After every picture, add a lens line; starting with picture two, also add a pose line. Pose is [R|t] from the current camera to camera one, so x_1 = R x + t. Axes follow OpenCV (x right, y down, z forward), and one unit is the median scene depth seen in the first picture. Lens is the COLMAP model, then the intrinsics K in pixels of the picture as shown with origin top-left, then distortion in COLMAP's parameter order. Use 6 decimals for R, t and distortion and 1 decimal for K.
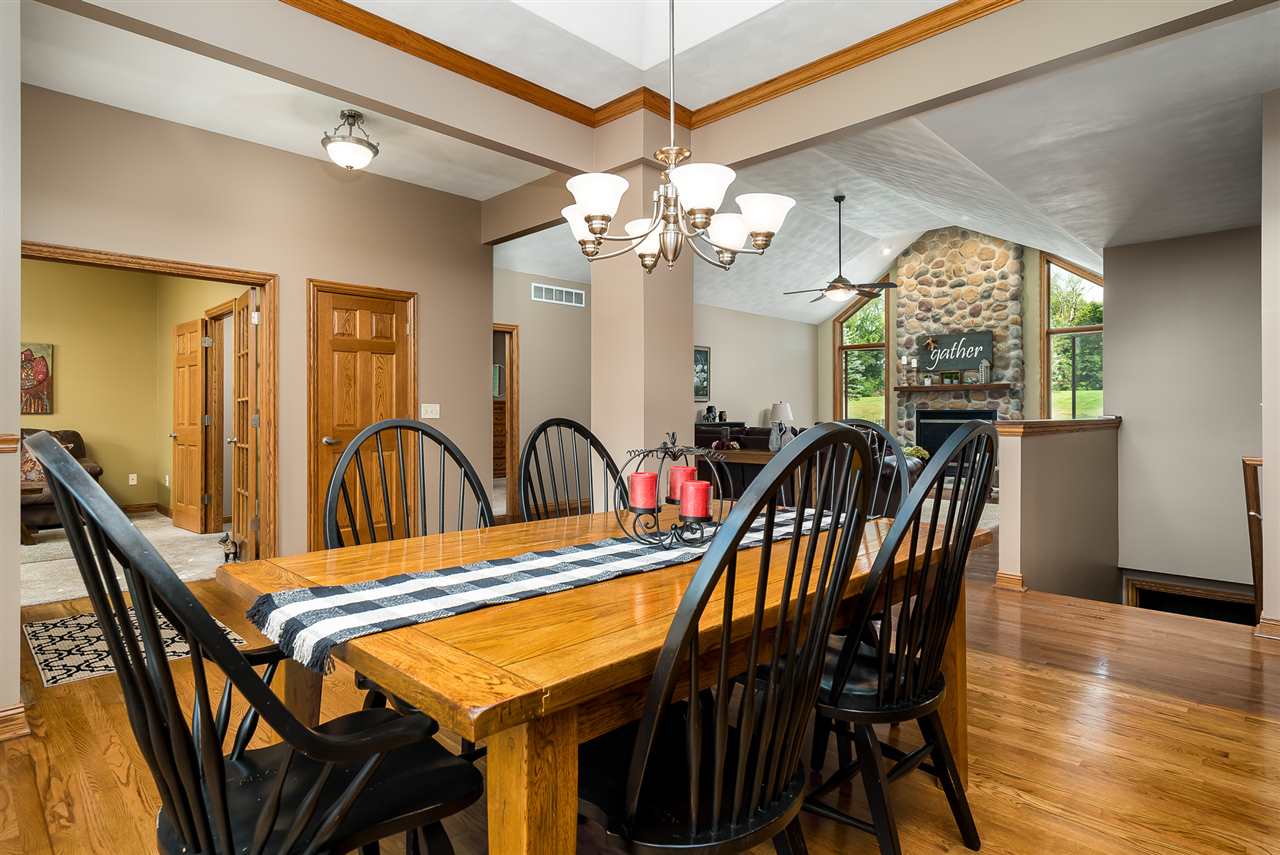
lens RADIAL K [[689.8, 0, 620.4], [0, 689.8, 412.0], [0, 0, 1]] dist [-0.000835, -0.000363]
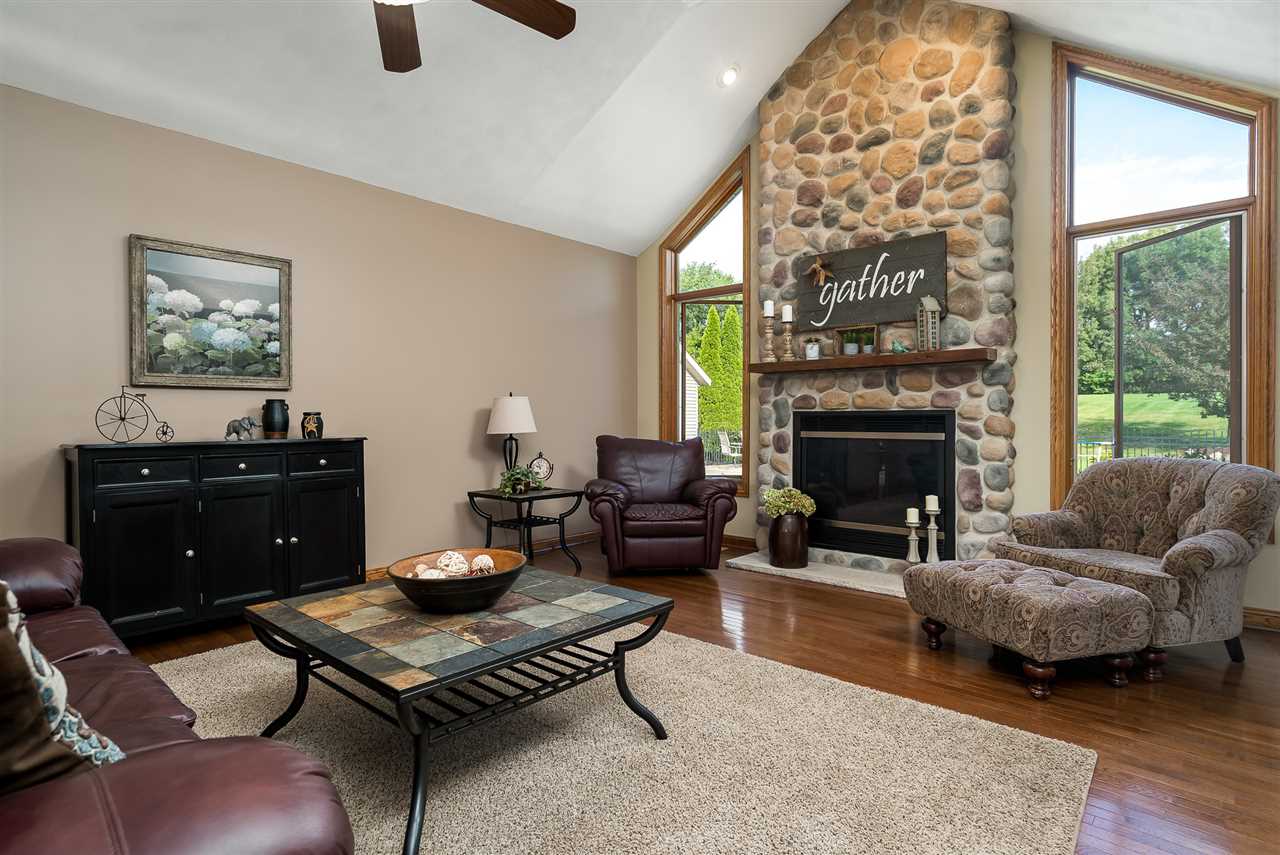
lens RADIAL K [[660.1, 0, 635.3], [0, 660.1, 419.5], [0, 0, 1]] dist [0.000631, 0.001074]
pose [[0.998902, 0.000409, 0.046842, 0.309720], [-0.000512, 0.999997, 0.002188, 0.002028], [-0.046841, -0.002209, 0.998900, 0.565347]]
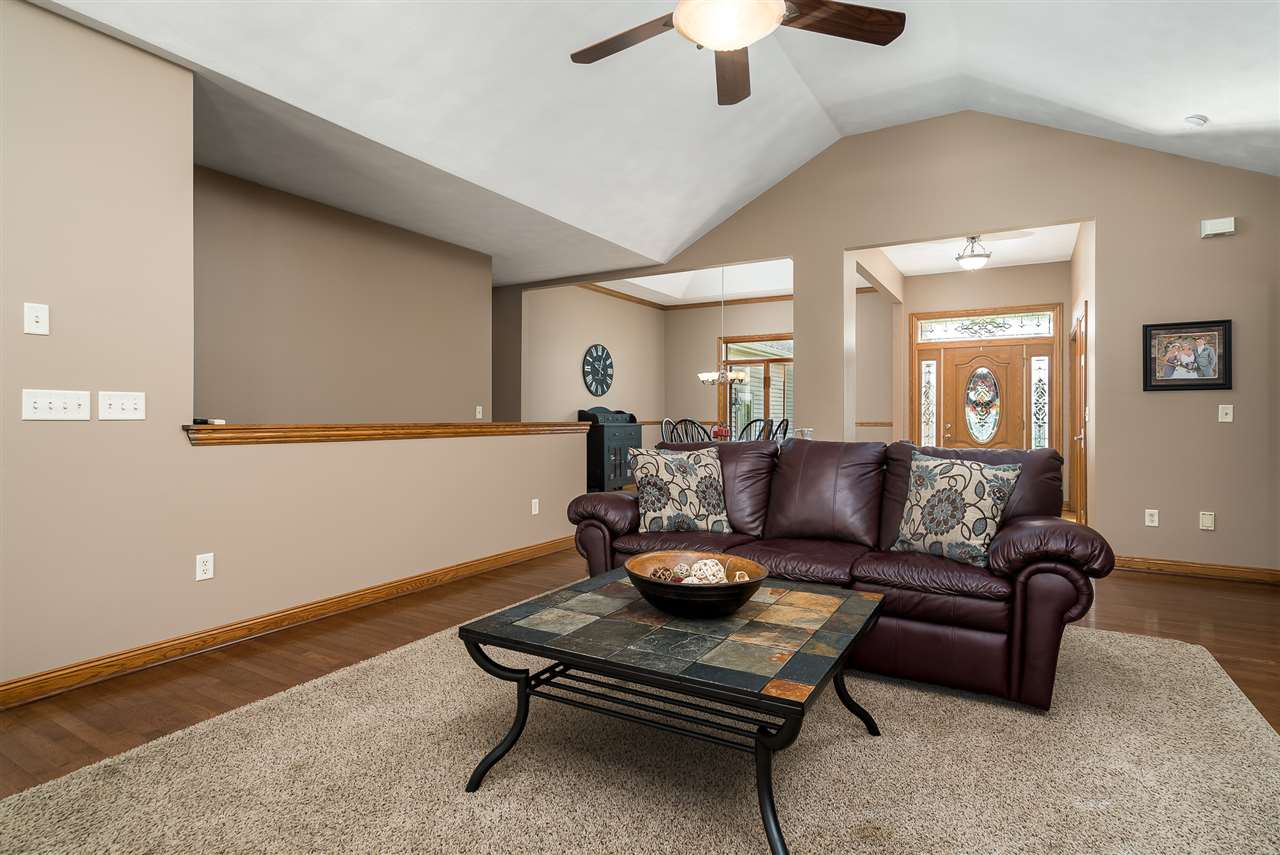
lens RADIAL K [[648.8, 0, 635.2], [0, 648.8, 417.0], [0, 0, 1]] dist [0.001648, -0.000143]
pose [[-0.969311, -0.001452, -0.245835, 0.329328], [-0.000826, 0.999996, -0.002652, 0.003874], [0.245838, -0.002368, -0.969308, 0.970768]]
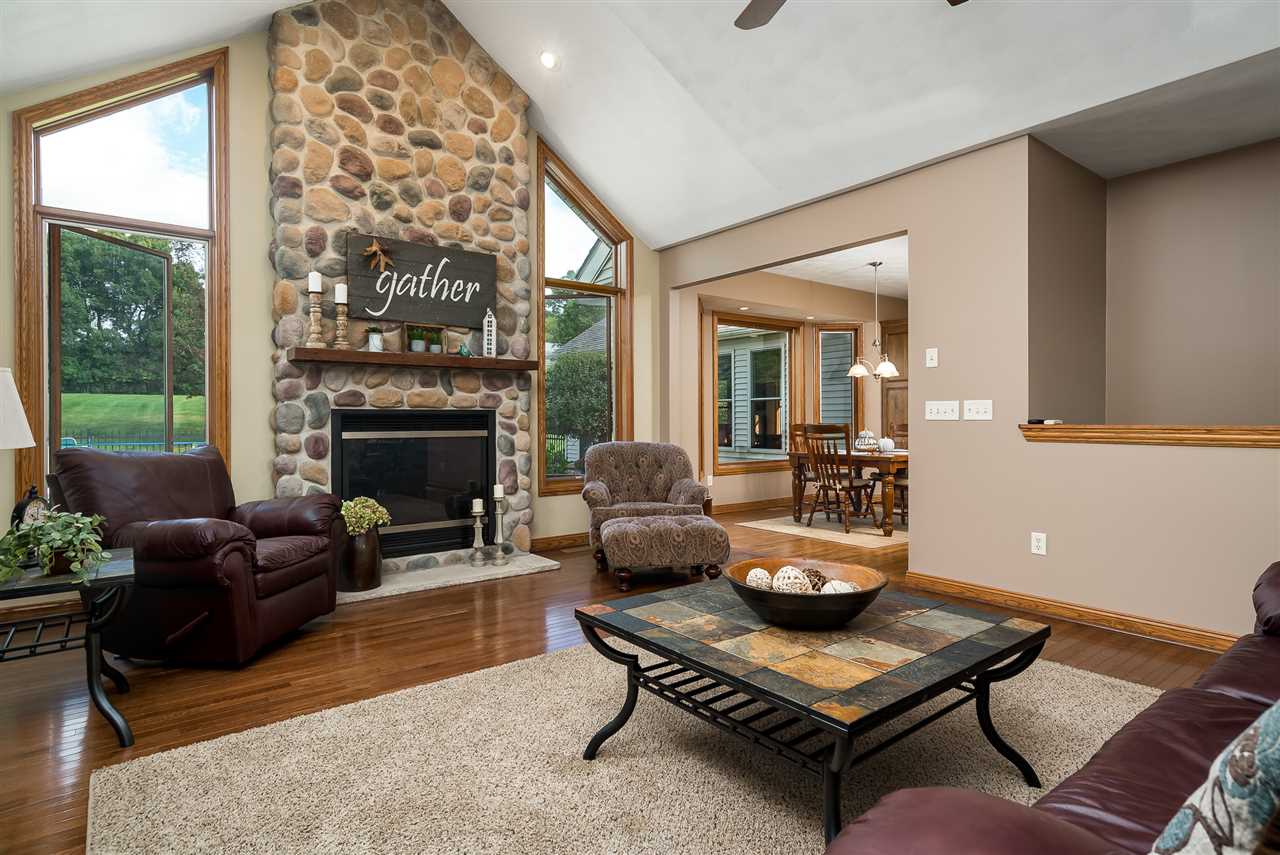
lens RADIAL K [[660.1, 0, 635.3], [0, 660.1, 419.5], [0, 0, 1]] dist [0.000631, 0.001074]
pose [[0.128262, -0.000102, 0.991740, 0.064081], [0.001622, 0.999999, -0.000106, 0.003889], [-0.991739, 0.001622, 0.128262, 0.805898]]
